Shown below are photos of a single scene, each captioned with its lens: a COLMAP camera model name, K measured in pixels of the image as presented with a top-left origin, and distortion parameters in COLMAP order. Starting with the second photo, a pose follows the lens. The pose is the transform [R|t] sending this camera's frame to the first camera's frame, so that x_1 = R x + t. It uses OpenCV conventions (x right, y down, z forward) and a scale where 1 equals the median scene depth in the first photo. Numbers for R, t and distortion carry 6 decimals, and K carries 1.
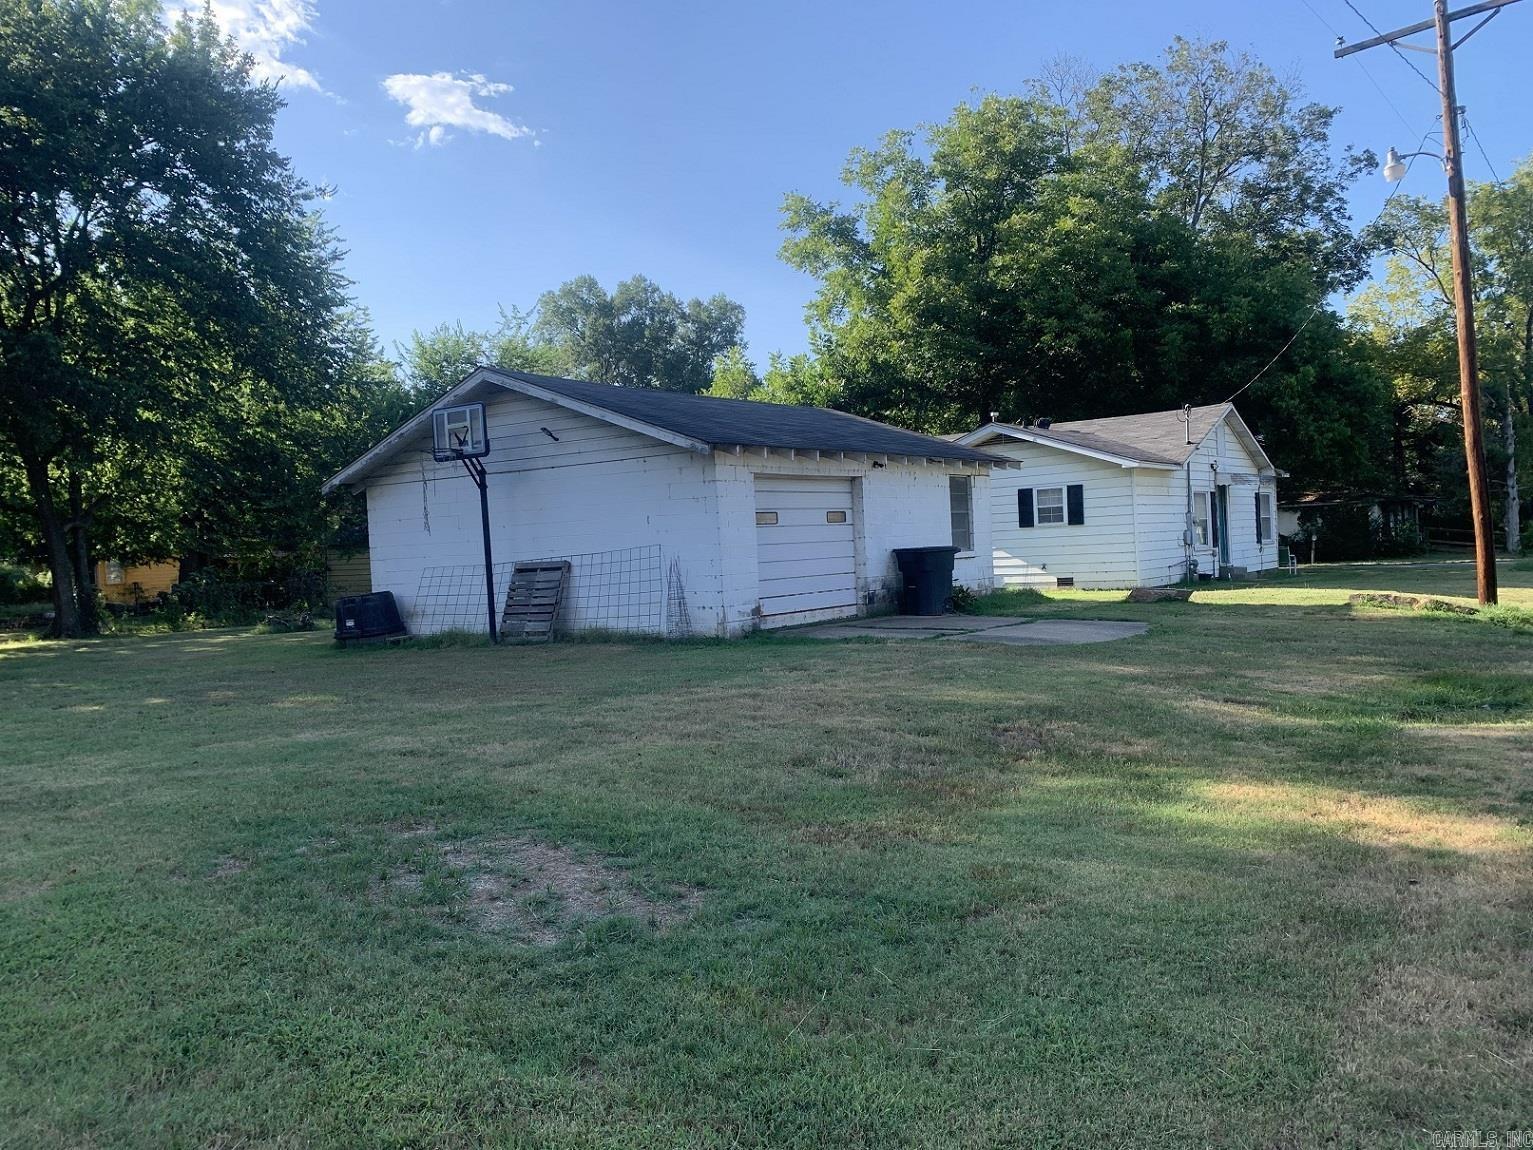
lens RADIAL K [[1185.3, 0, 766.5], [0, 1185.3, 575.0], [0, 0, 1]] dist [0.157478, -0.315295]
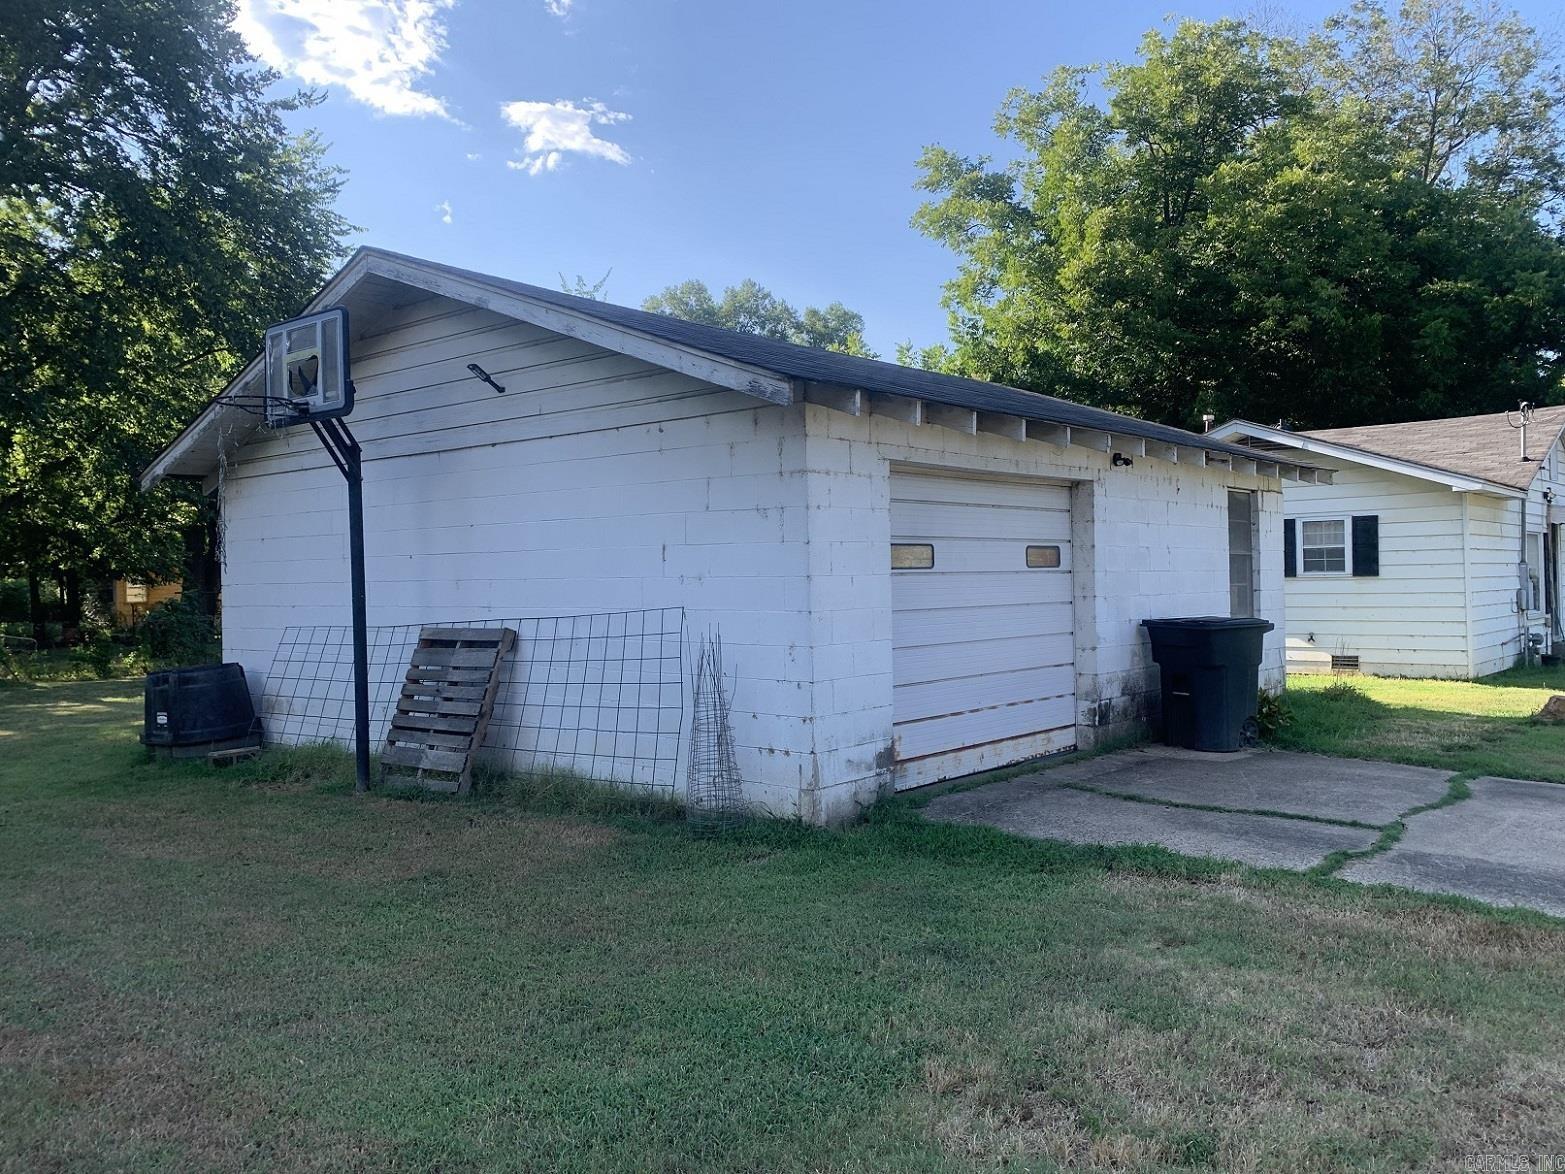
lens RADIAL K [[1188.4, 0, 780.6], [0, 1188.4, 577.9], [0, 0, 1]] dist [0.043424, -0.046853]
pose [[0.996222, 0.031650, -0.080868, -0.008394], [-0.033353, 0.999248, -0.019796, -0.016782], [0.080181, 0.022418, 0.996528, 0.310677]]
